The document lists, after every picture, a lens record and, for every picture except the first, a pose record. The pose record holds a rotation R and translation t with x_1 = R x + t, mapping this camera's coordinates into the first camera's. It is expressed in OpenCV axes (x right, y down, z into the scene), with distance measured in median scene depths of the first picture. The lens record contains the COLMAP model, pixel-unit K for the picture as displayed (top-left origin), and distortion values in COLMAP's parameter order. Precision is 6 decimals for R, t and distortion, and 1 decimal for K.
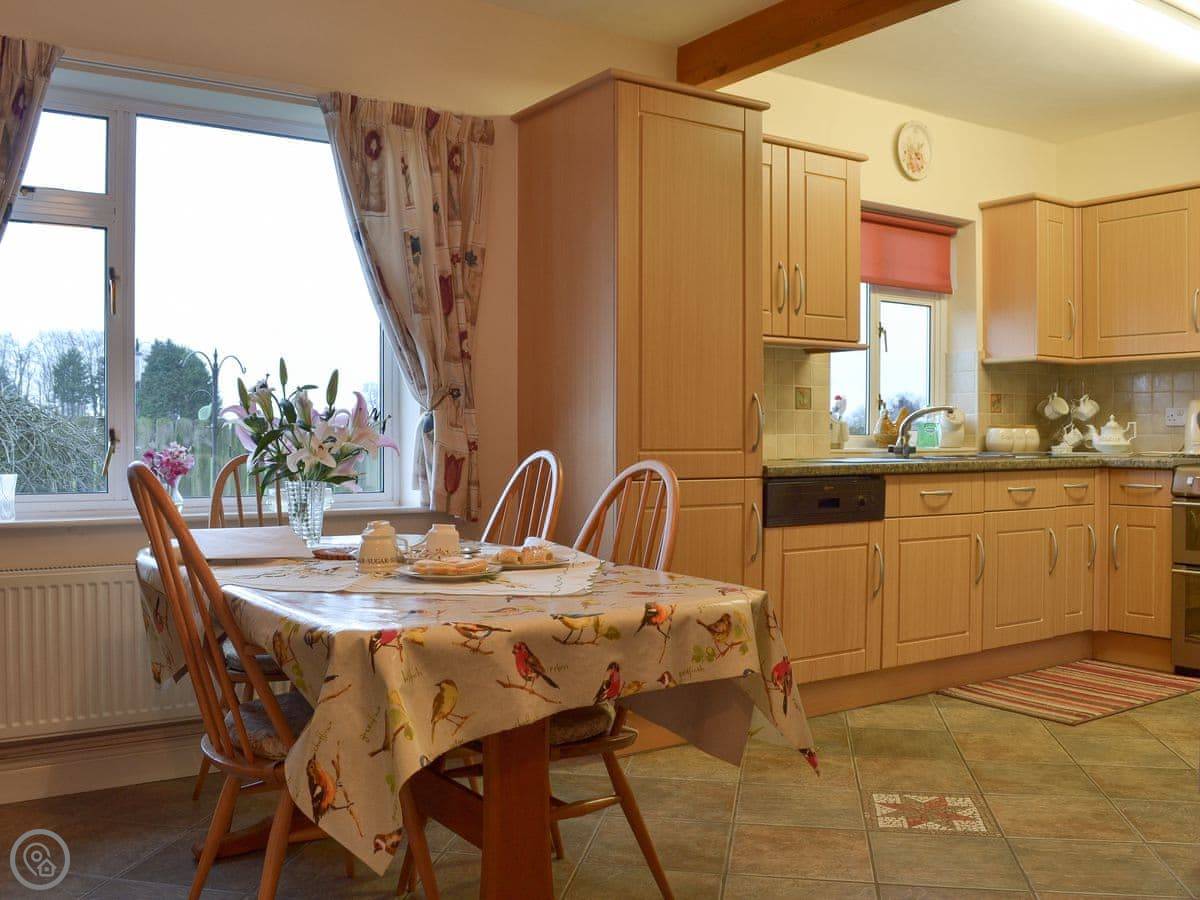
lens RADIAL K [[1118.7, 0, 600.0], [0, 1118.7, 450.0], [0, 0, 1]] dist [-0.005924, 0.000797]
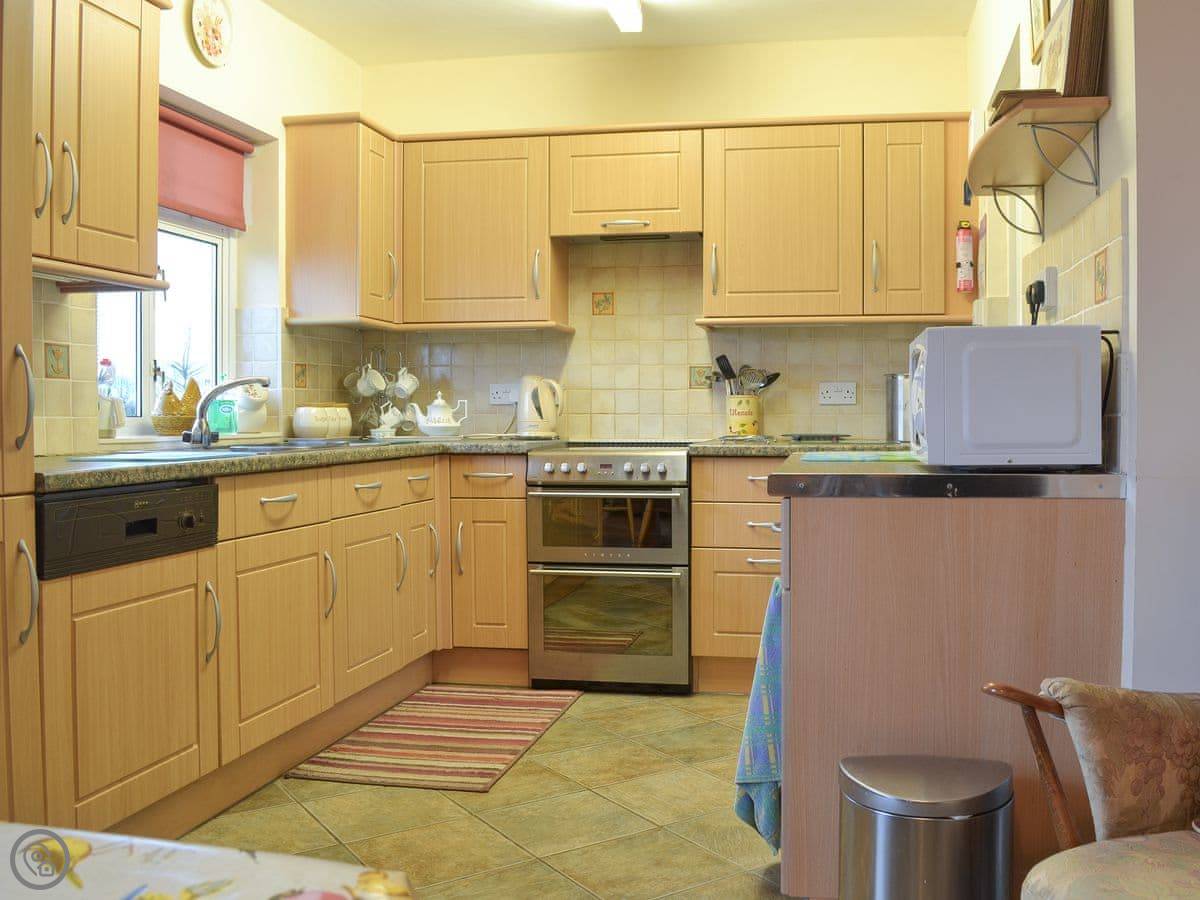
lens RADIAL K [[1035.0, 0, 600.4], [0, 1035.0, 442.8], [0, 0, 1]] dist [-0.078117, 0.013679]
pose [[0.700370, -0.023775, 0.713384, -0.017137], [0.014031, 0.999711, 0.019543, -0.006248], [-0.713643, -0.003678, 0.700500, 0.374949]]
